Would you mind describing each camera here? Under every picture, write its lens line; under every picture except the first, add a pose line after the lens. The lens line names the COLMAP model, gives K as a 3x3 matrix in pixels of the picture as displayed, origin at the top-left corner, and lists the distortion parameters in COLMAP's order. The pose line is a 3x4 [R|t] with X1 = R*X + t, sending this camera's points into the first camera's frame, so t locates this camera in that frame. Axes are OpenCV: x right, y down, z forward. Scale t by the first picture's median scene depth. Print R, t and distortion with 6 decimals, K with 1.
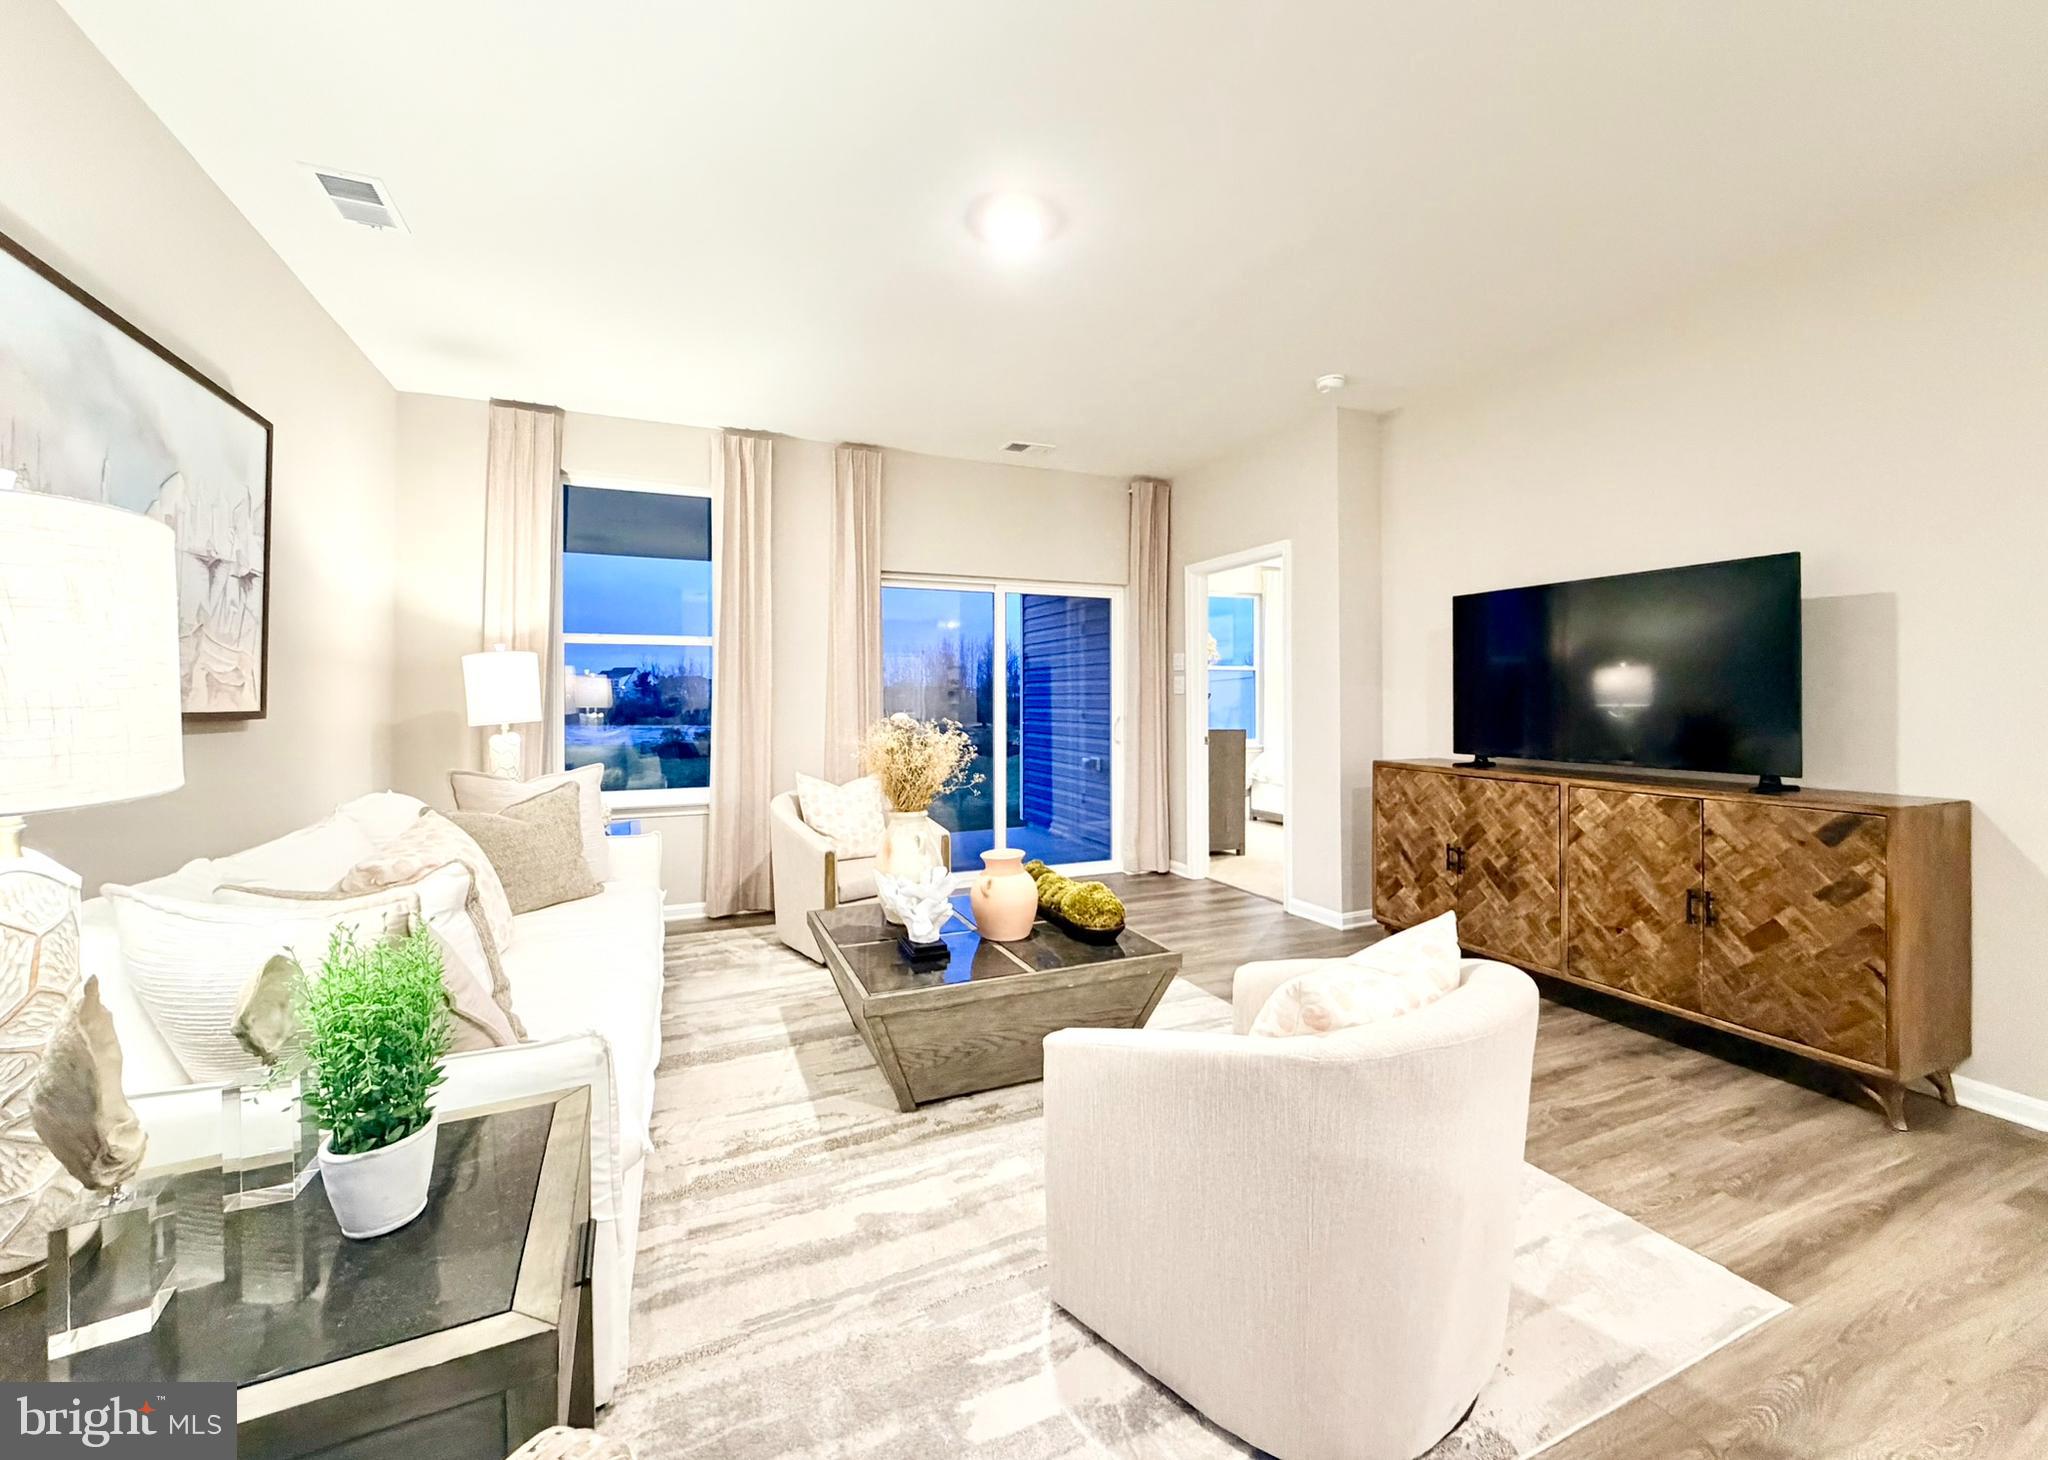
lens RADIAL K [[817.9, 0, 1019.4], [0, 817.9, 683.2], [0, 0, 1]] dist [0.001088, 0.000041]
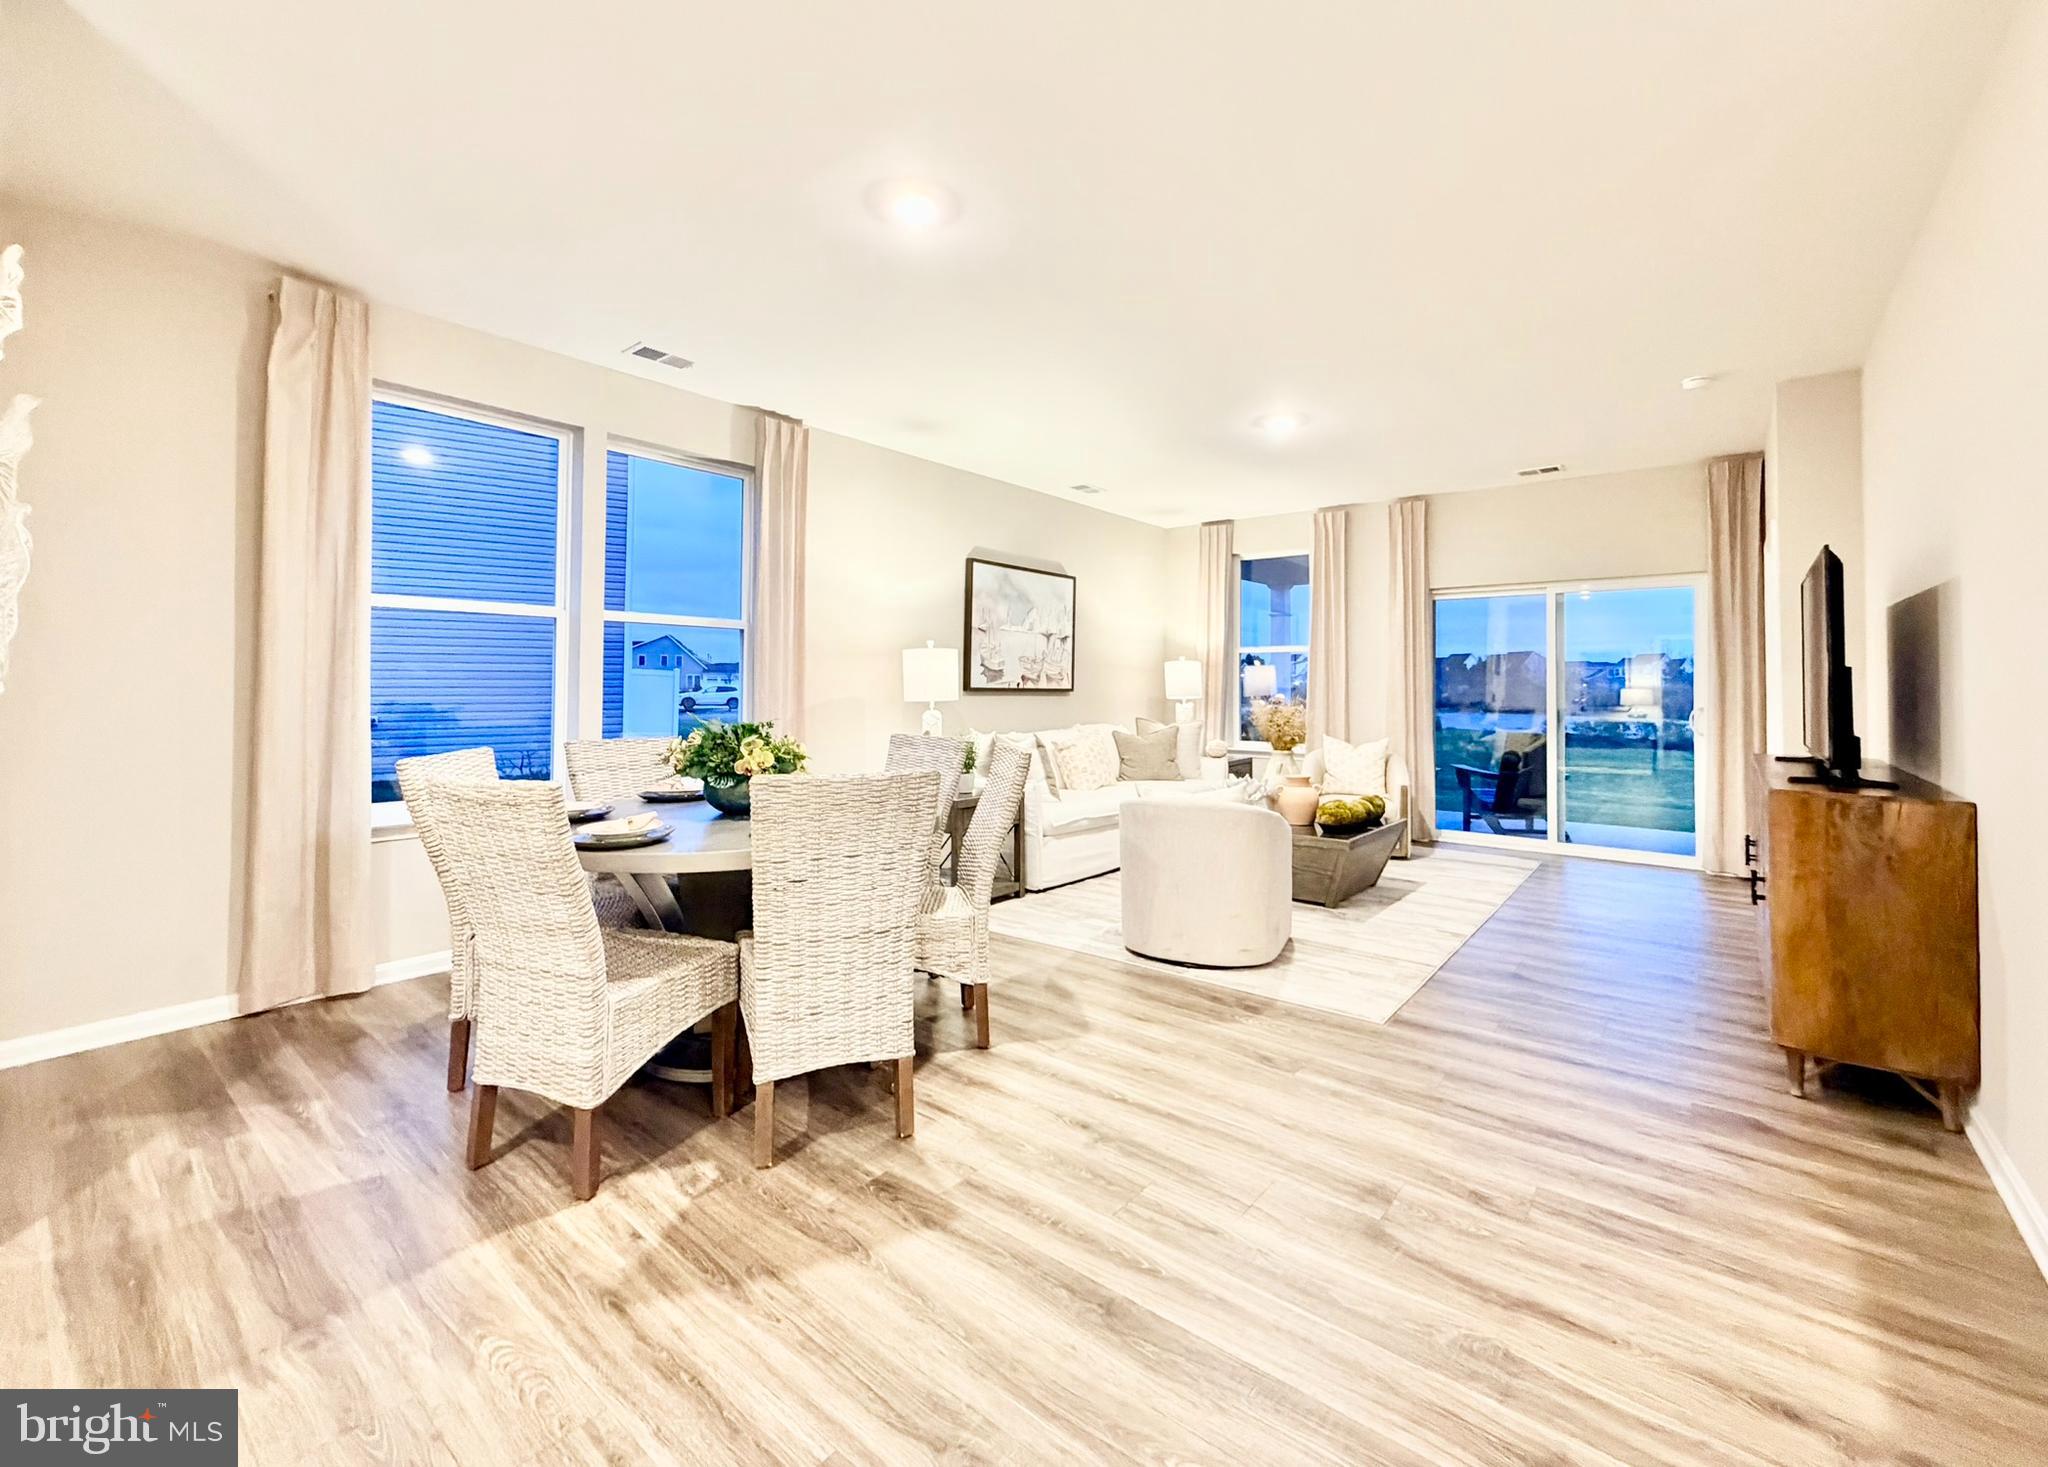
lens RADIAL K [[854.4, 0, 1051.5], [0, 854.4, 664.1], [0, 0, 1]] dist [0.000636, 0.000042]
pose [[0.470943, -0.014508, -0.882044, 1.436786], [0.006351, 0.999895, -0.013056, -0.008607], [0.882141, 0.000547, 0.470985, -0.334619]]
